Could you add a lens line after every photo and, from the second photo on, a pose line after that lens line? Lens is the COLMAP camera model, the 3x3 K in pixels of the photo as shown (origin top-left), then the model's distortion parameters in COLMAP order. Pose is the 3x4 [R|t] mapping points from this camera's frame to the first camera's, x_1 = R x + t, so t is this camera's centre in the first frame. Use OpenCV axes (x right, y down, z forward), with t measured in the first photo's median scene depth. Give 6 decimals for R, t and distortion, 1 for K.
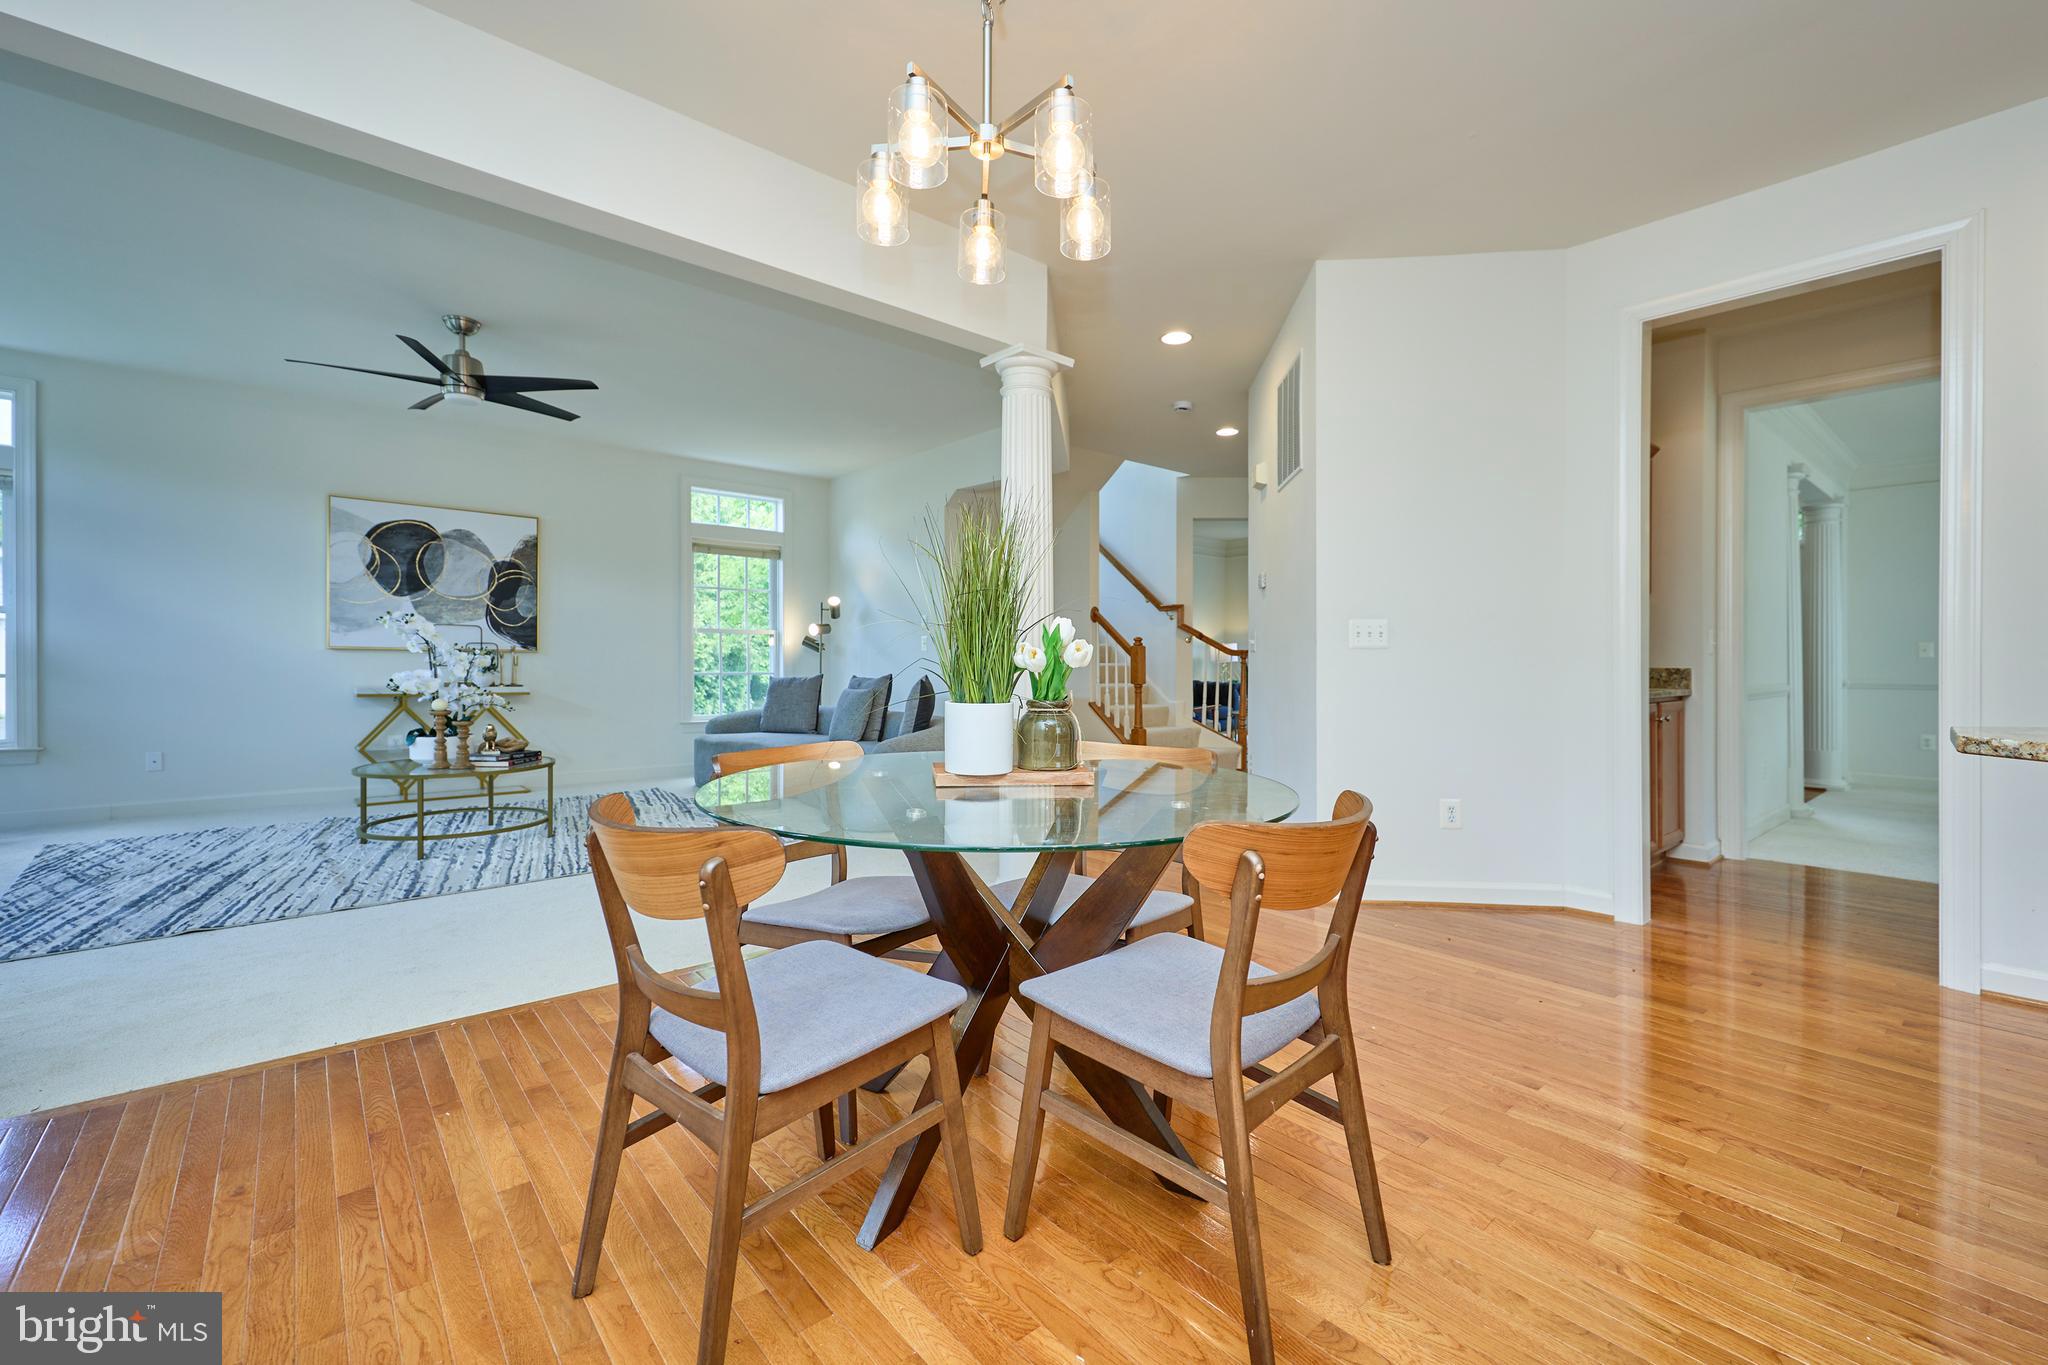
lens RADIAL K [[824.6, 0, 1020.3], [0, 824.6, 674.8], [0, 0, 1]] dist [-0.008709, 0.000759]
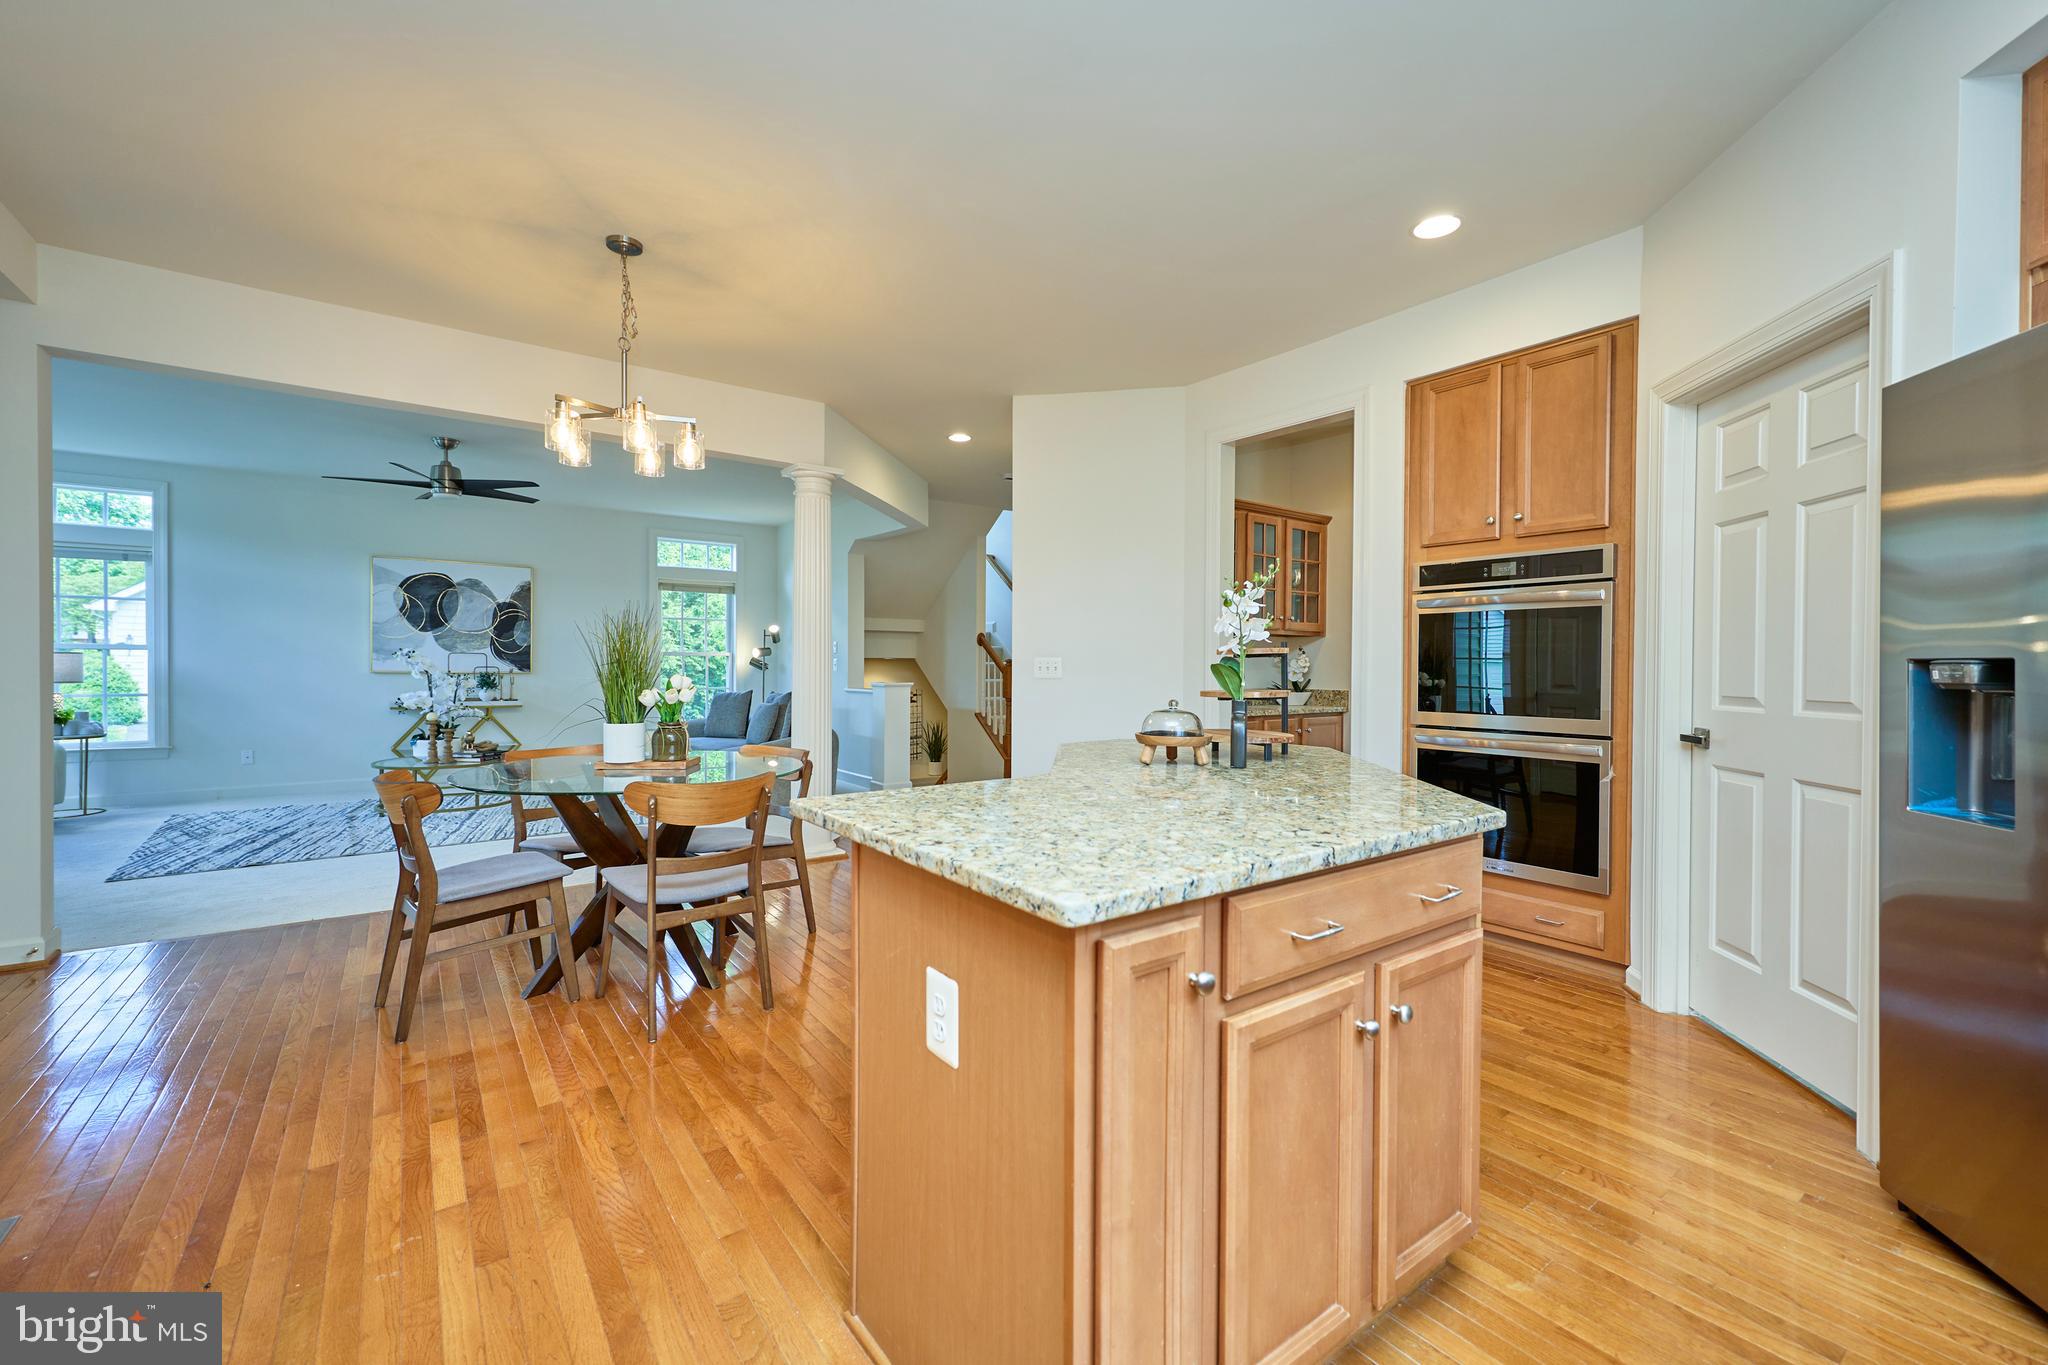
lens RADIAL K [[824.6, 0, 1020.3], [0, 824.6, 674.8], [0, 0, 1]] dist [-0.008709, 0.000759]
pose [[0.996579, -0.002022, -0.082620, 0.298656], [0.001666, 0.999989, -0.004369, -0.020039], [0.082628, 0.004216, 0.996572, -0.224855]]
